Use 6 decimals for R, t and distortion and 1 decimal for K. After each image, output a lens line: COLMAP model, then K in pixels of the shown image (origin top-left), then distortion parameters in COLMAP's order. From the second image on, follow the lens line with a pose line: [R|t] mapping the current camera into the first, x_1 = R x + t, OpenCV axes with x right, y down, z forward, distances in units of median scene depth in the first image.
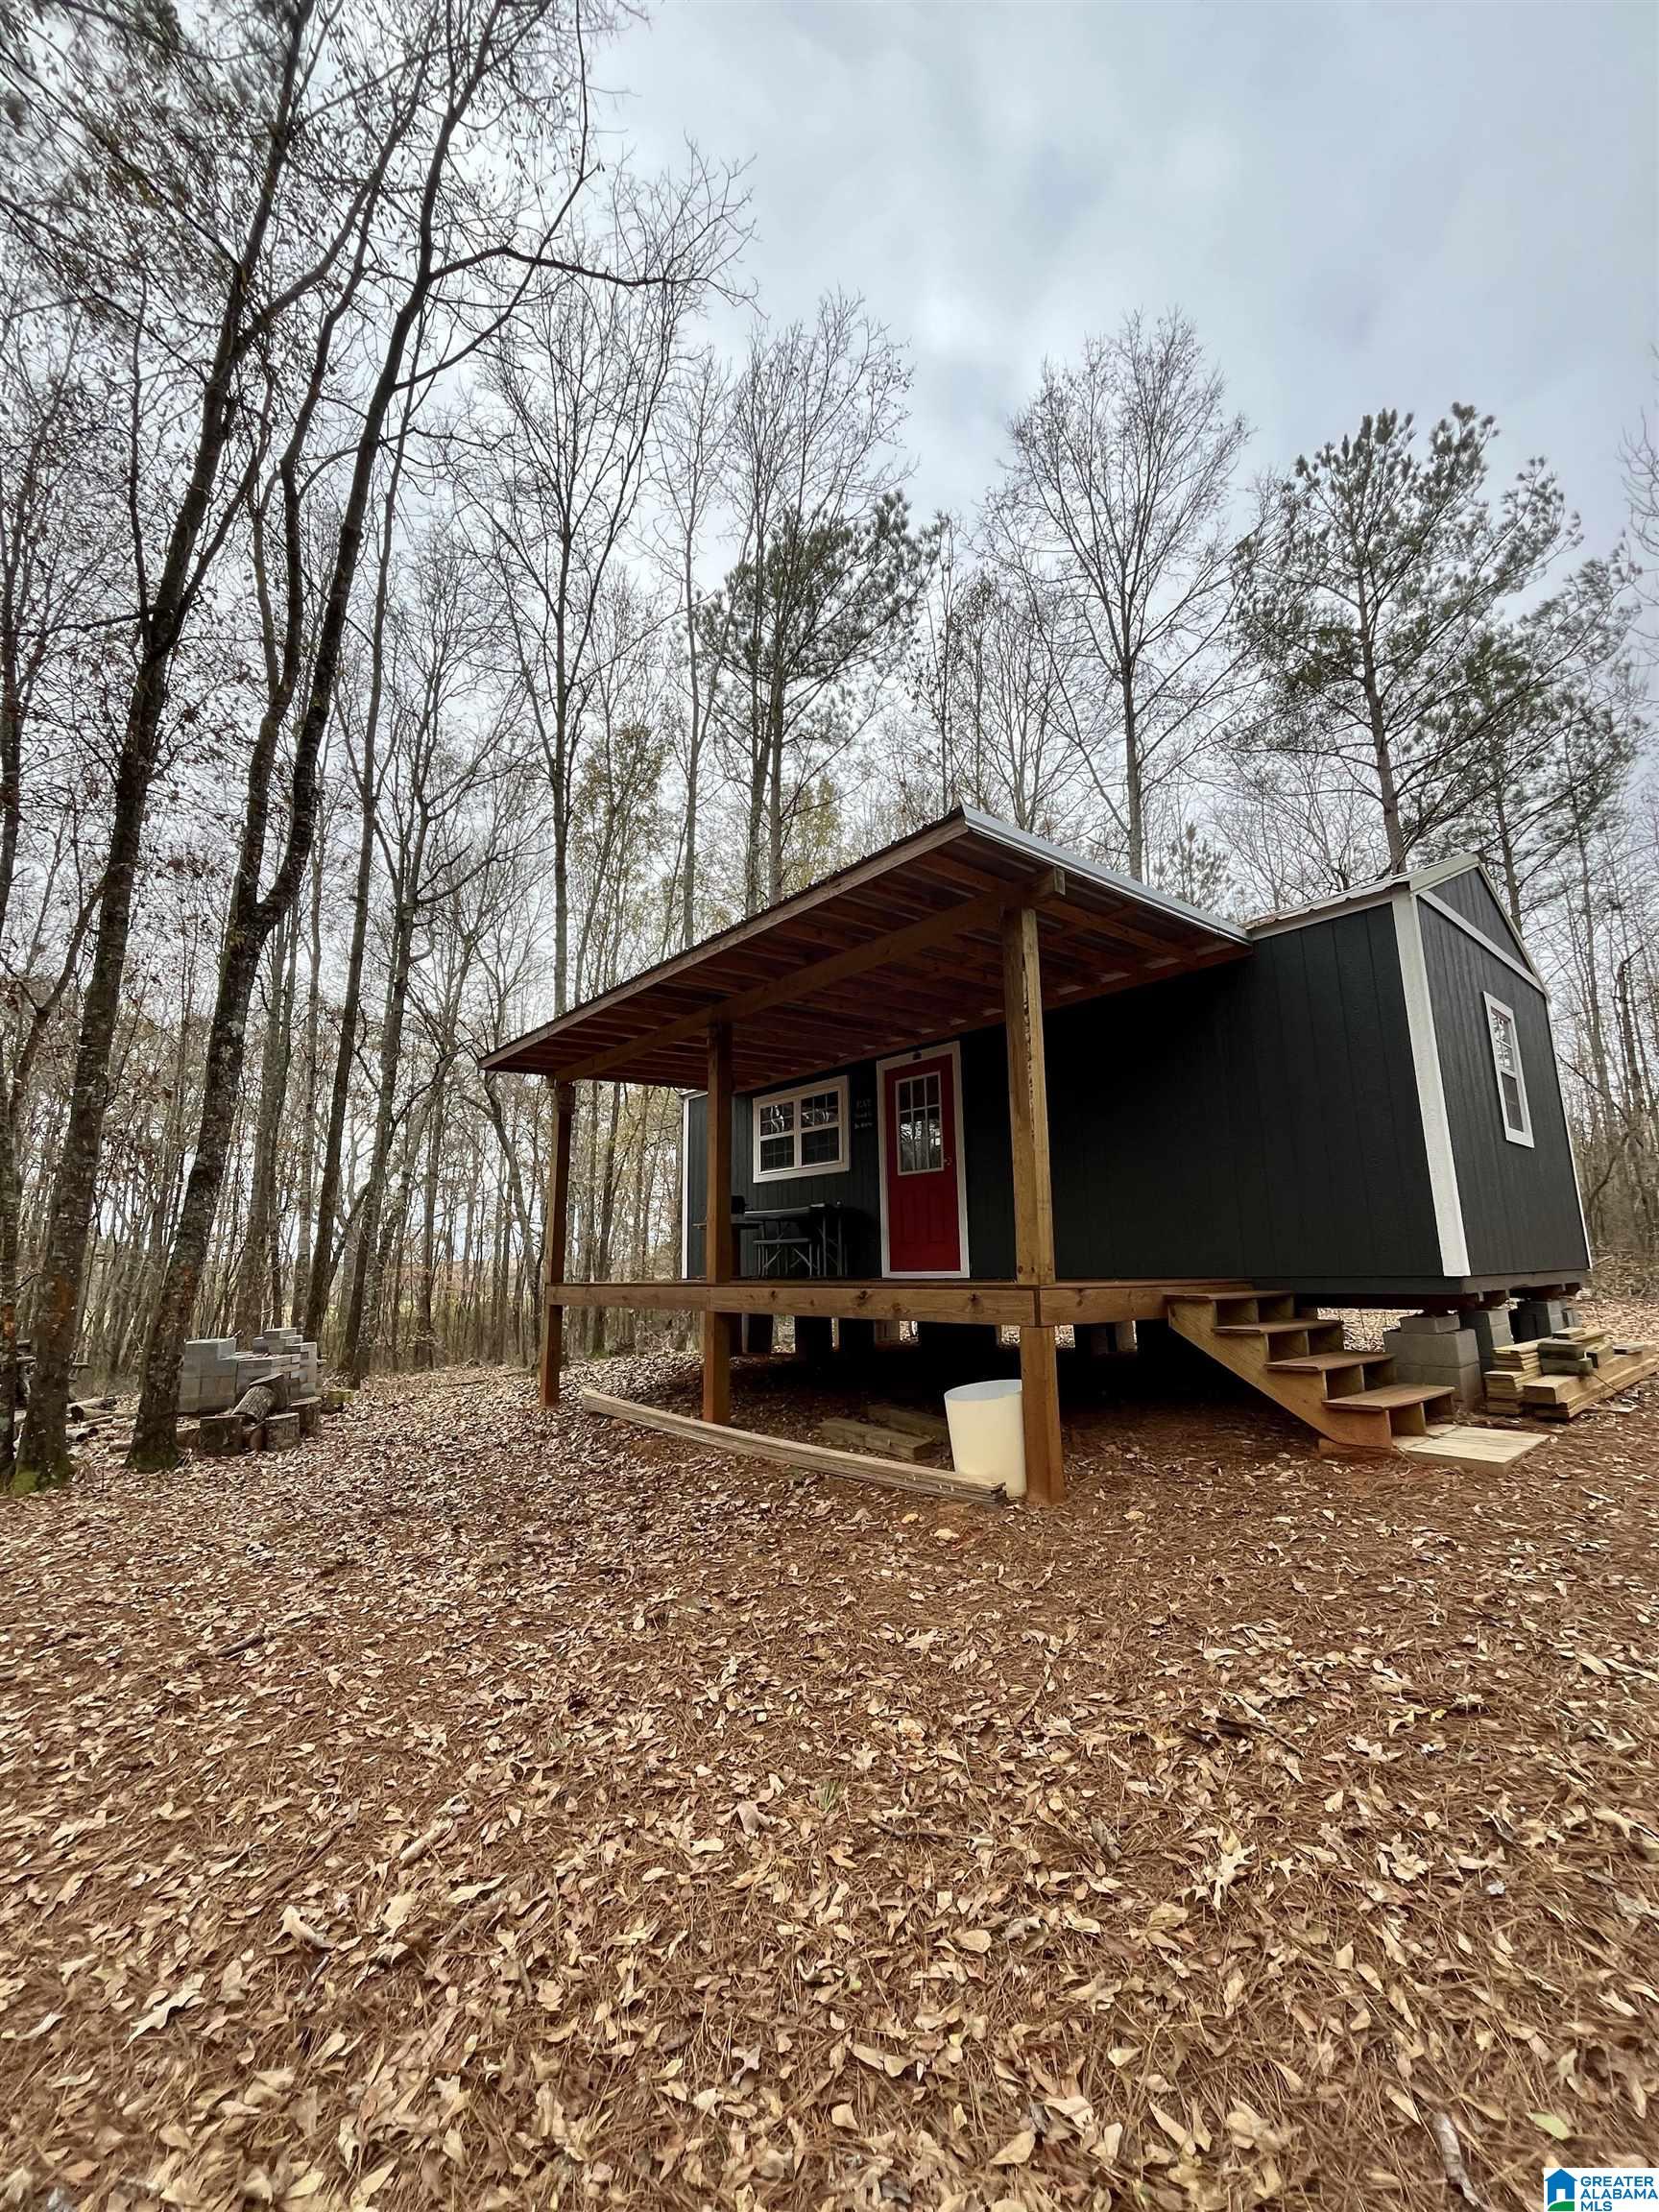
lens RADIAL K [[886.9, 0, 820.6], [0, 886.9, 1103.7], [0, 0, 1]] dist [0.001543, -0.001641]
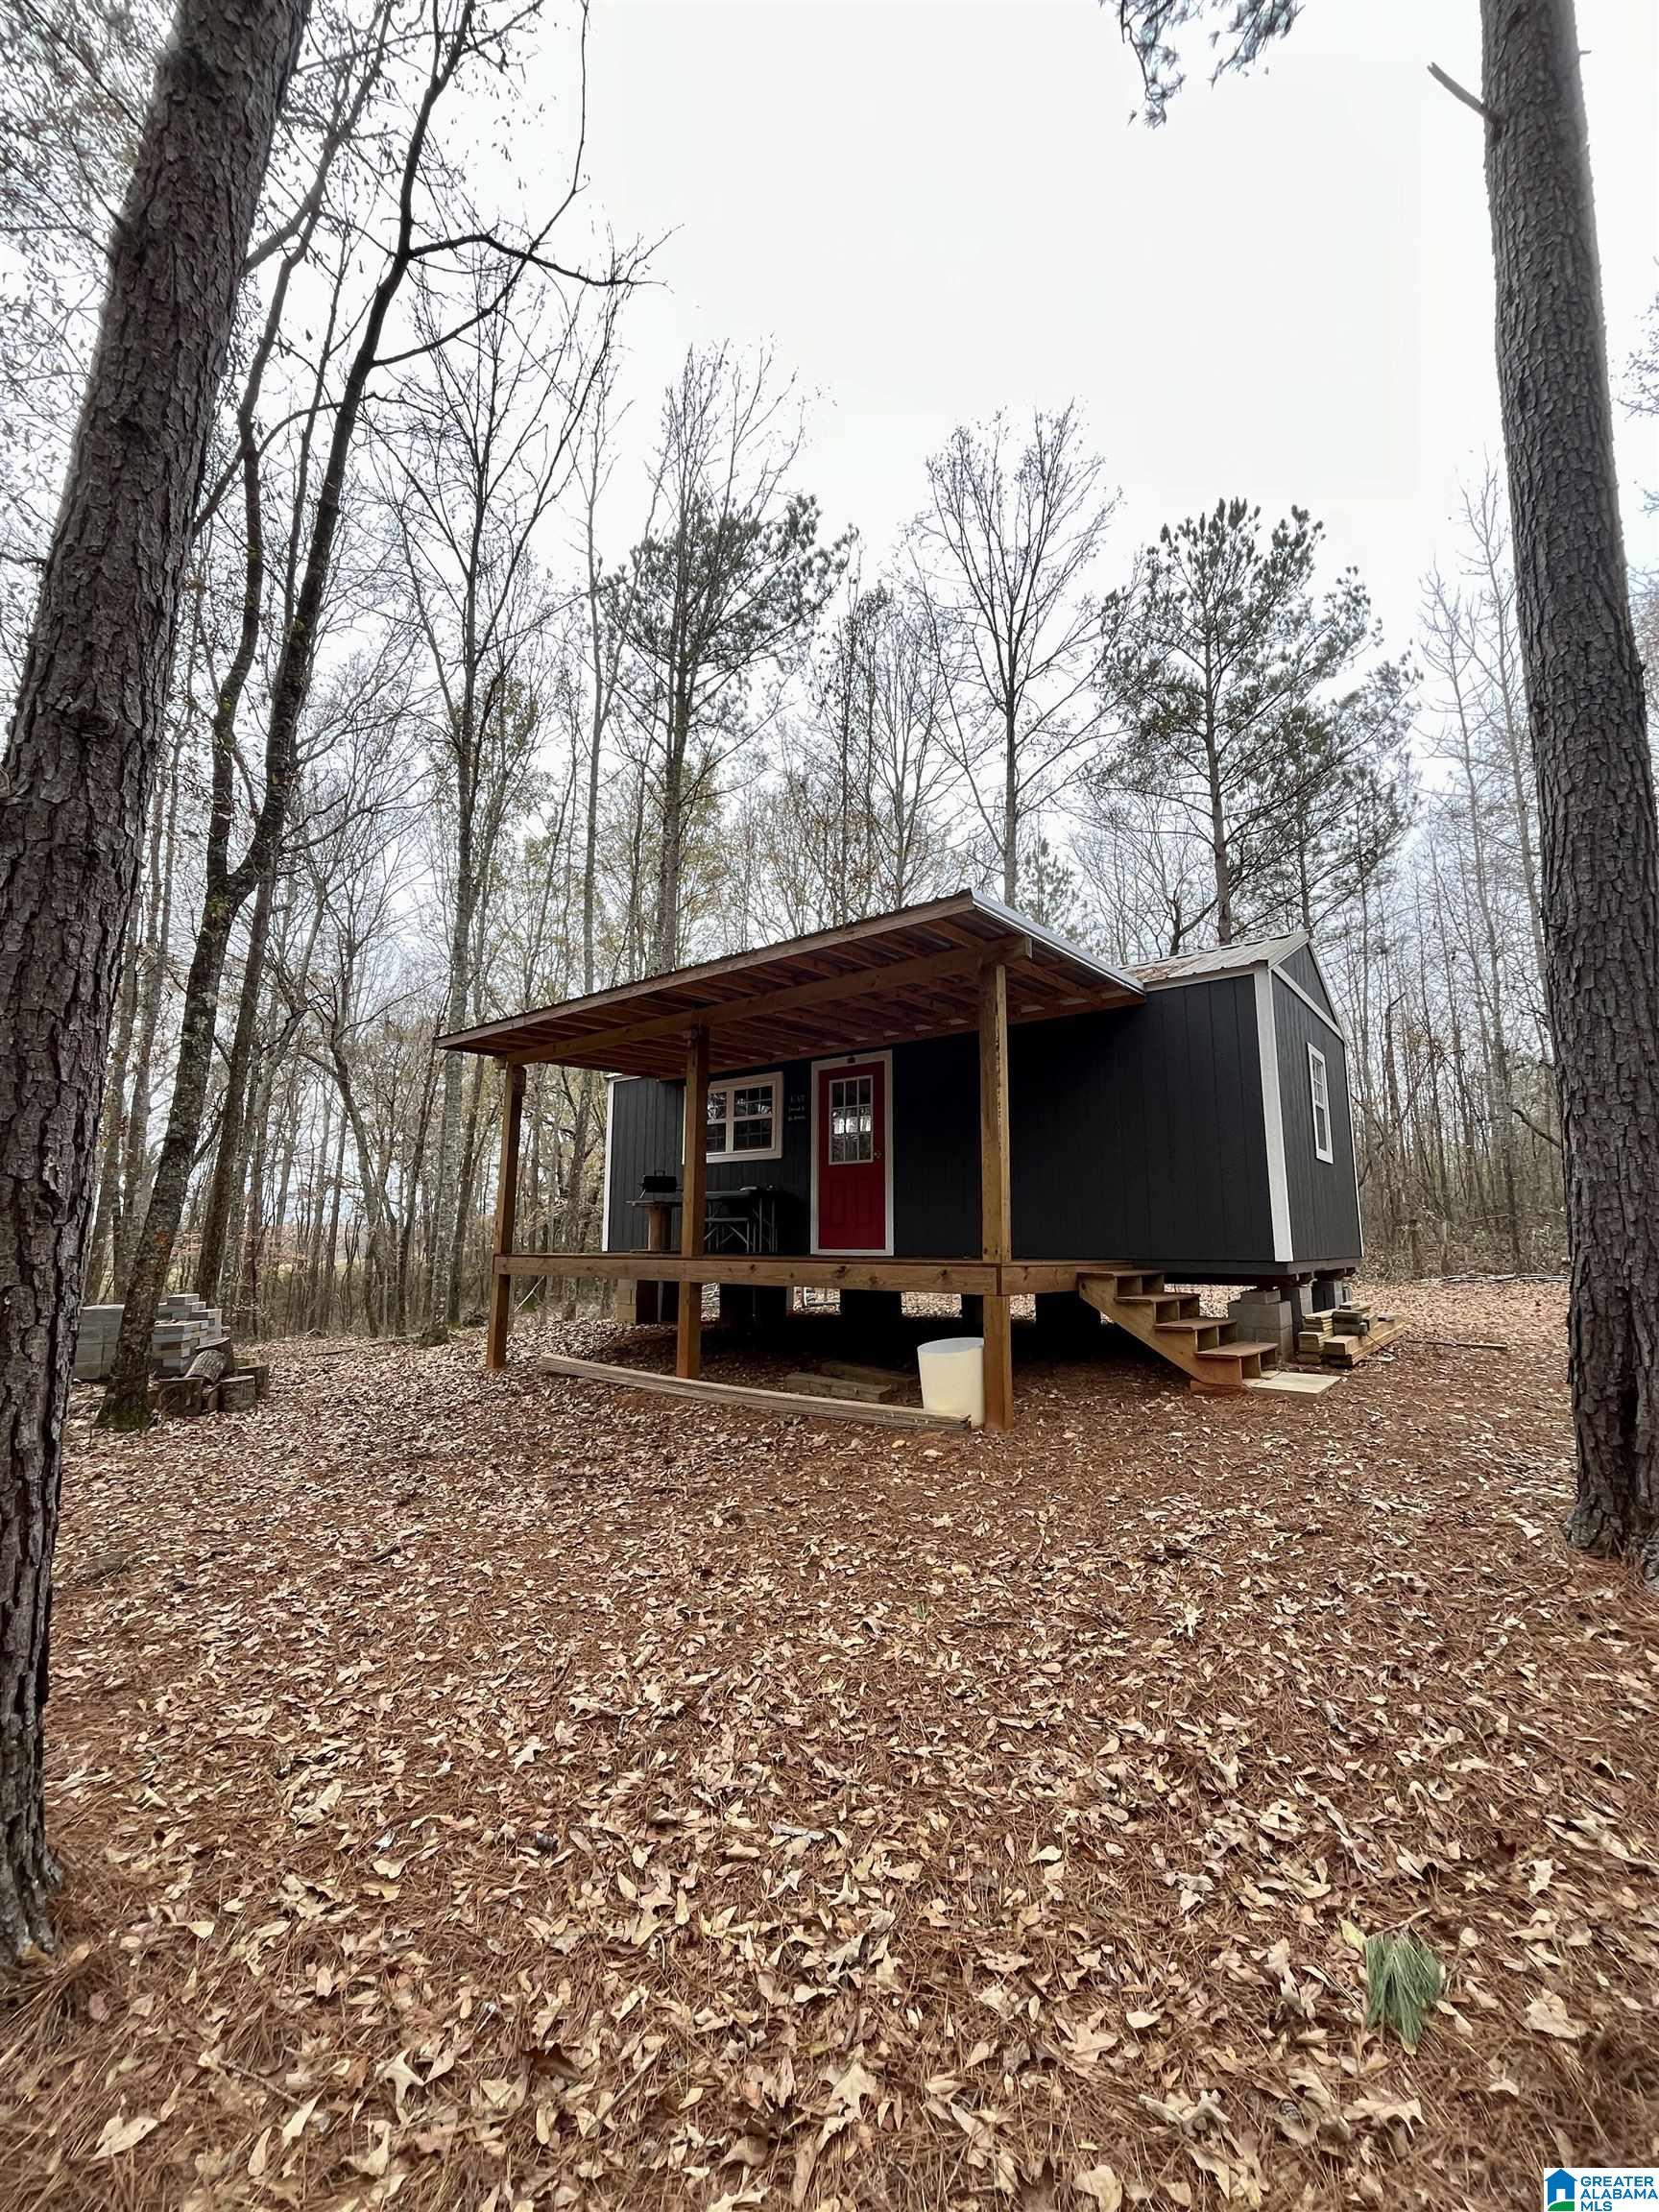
lens RADIAL K [[886.9, 0, 821.2], [0, 886.9, 1104.0], [0, 0, 1]] dist [0.001543, -0.001641]
pose [[0.982568, 0.047210, 0.179807, -0.171764], [-0.052313, 0.998349, 0.023741, -0.029612], [-0.178389, -0.032734, 0.983415, -0.143395]]
